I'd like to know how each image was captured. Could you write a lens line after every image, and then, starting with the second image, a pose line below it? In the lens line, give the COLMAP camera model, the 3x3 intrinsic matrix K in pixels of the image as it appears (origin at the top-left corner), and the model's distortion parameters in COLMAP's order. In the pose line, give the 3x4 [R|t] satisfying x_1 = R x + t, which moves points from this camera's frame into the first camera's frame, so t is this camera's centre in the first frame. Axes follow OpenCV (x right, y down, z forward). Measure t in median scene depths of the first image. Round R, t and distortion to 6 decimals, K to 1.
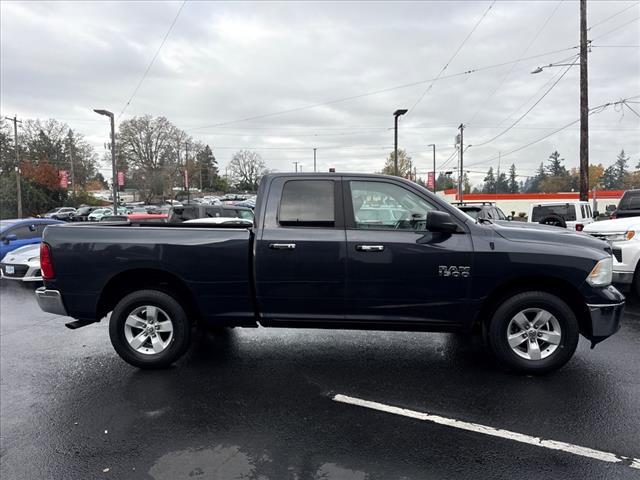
lens RADIAL K [[441.1, 0, 315.7], [0, 441.1, 241.7], [0, 0, 1]] dist [0.122412, -0.179570]
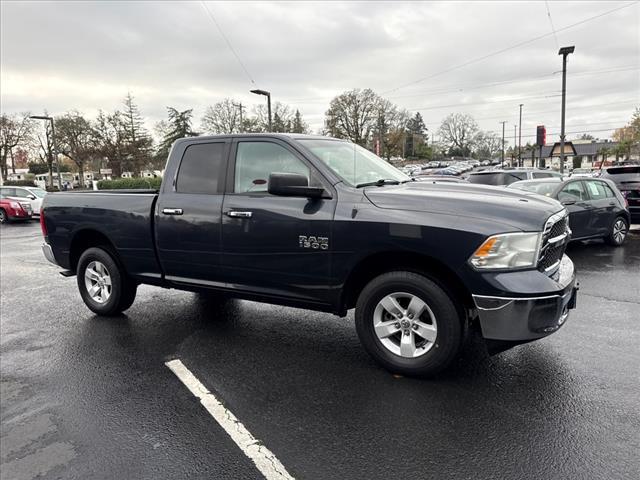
lens RADIAL K [[441.1, 0, 315.7], [0, 441.1, 241.7], [0, 0, 1]] dist [0.122412, -0.179570]
pose [[0.892620, 0.040891, -0.448951, 0.648279], [-0.009740, 0.997394, 0.071480, 0.003439], [0.450705, -0.059432, 0.890693, 0.221694]]
